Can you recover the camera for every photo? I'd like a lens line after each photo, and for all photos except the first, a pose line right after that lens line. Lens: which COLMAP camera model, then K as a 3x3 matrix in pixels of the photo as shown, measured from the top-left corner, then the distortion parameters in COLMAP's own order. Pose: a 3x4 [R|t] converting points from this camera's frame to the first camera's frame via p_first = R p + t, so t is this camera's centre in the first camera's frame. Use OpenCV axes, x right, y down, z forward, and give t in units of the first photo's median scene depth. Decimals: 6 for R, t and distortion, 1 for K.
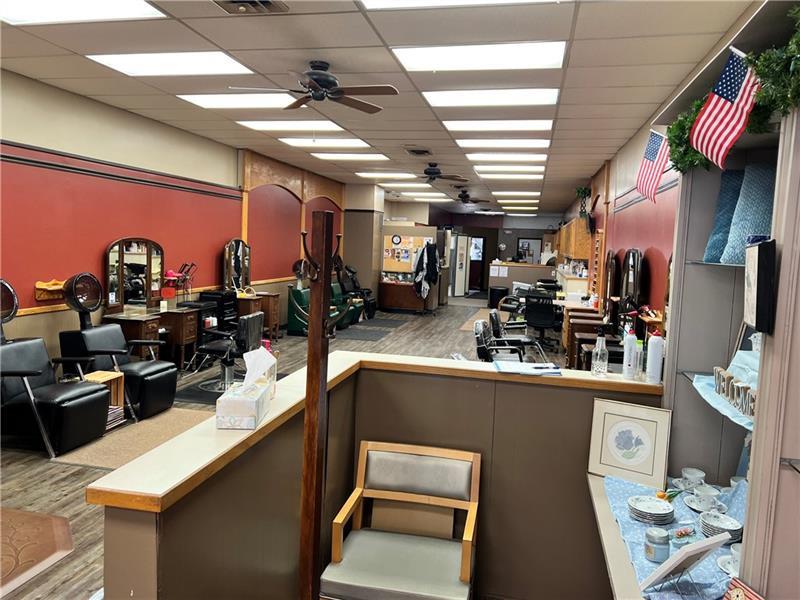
lens RADIAL K [[608.9, 0, 401.5], [0, 608.9, 297.2], [0, 0, 1]] dist [0.069736, -0.084468]
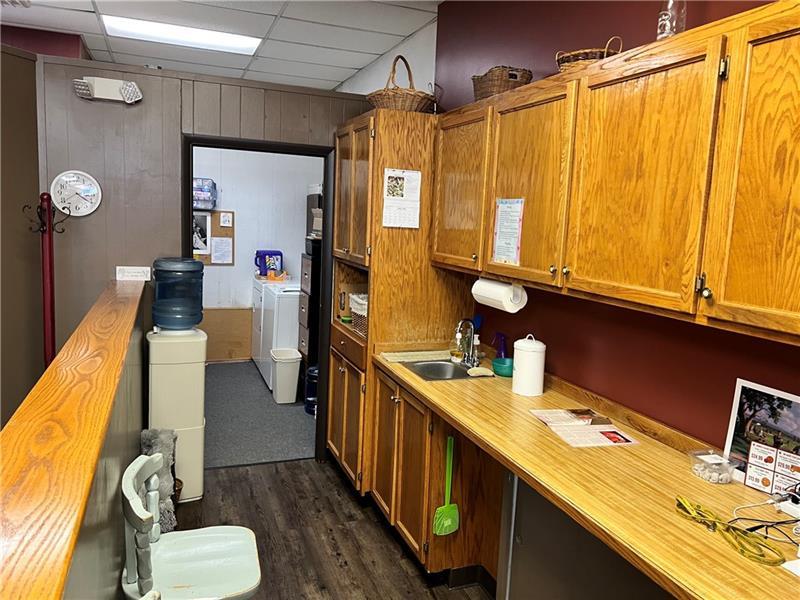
lens RADIAL K [[608.9, 0, 396.9], [0, 608.9, 298.3], [0, 0, 1]] dist [0.069736, -0.084468]
pose [[0.844159, -0.071410, 0.531315, 0.394223], [0.032735, 0.996105, 0.081869, -0.175718], [-0.535092, -0.051718, 0.843209, 2.194841]]
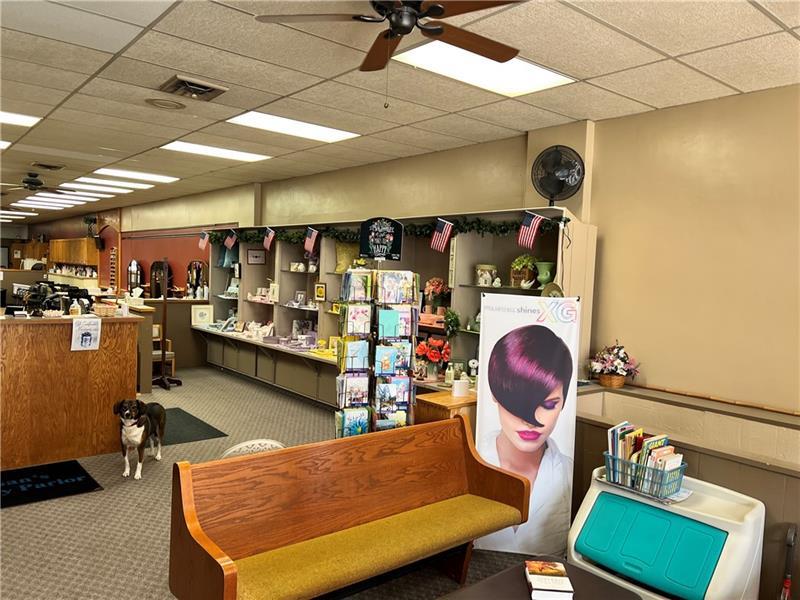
lens RADIAL K [[608.9, 0, 400.8], [0, 608.9, 298.6], [0, 0, 1]] dist [0.069736, -0.084468]
pose [[0.626123, -0.056362, 0.777685, -0.526052], [0.058963, 0.997951, 0.024854, 0.034170], [-0.777492, 0.030293, 0.628163, -0.678915]]
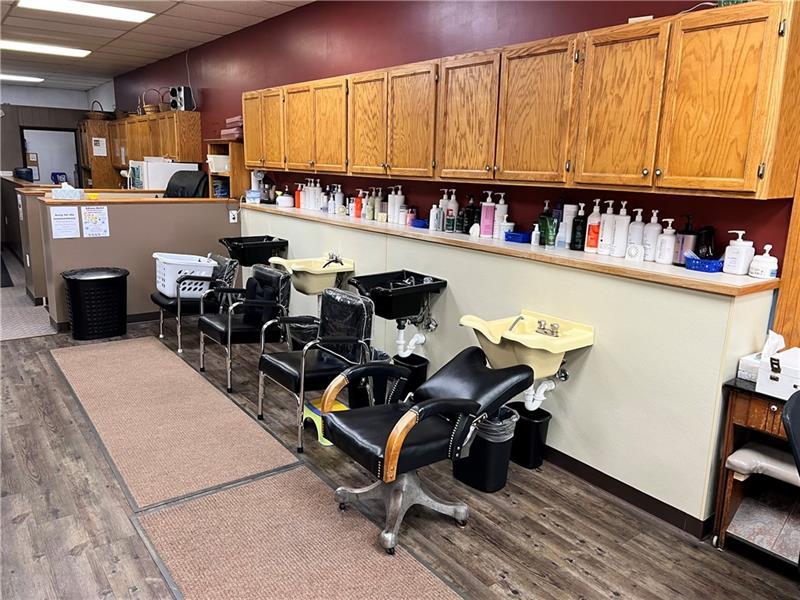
lens RADIAL K [[608.9, 0, 398.8], [0, 608.9, 293.1], [0, 0, 1]] dist [0.069736, -0.084468]
pose [[0.662931, -0.171244, 0.728834, 0.047371], [0.060879, 0.982597, 0.175492, -0.098429], [-0.746201, -0.071968, 0.661819, 1.224708]]
